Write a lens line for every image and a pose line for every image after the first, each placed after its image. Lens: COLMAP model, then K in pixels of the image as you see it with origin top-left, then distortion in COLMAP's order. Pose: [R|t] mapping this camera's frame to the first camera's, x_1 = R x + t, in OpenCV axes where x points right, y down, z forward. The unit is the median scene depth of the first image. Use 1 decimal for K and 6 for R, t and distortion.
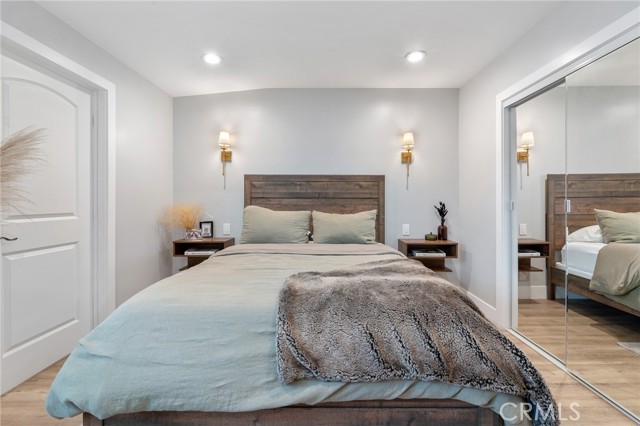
lens RADIAL K [[269.4, 0, 321.3], [0, 269.4, 203.2], [0, 0, 1]] dist [0.001430, -0.000061]
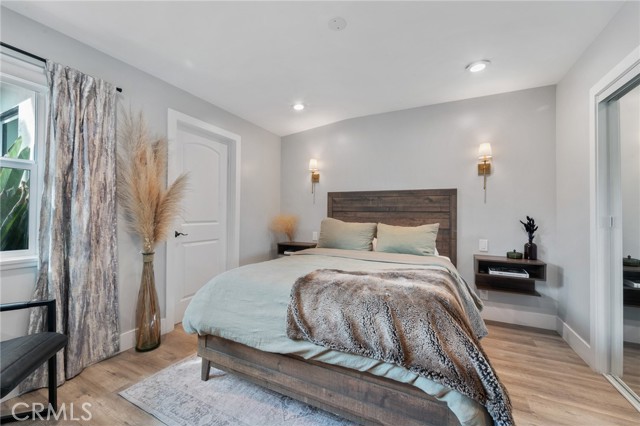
lens RADIAL K [[258.9, 0, 324.2], [0, 258.9, 211.4], [0, 0, 1]] dist [-0.001892, -0.000352]
pose [[0.897087, 0.001649, -0.441851, 0.246827], [-0.010548, 0.999788, -0.017684, 0.001576], [0.441728, 0.020524, 0.896914, -0.069270]]
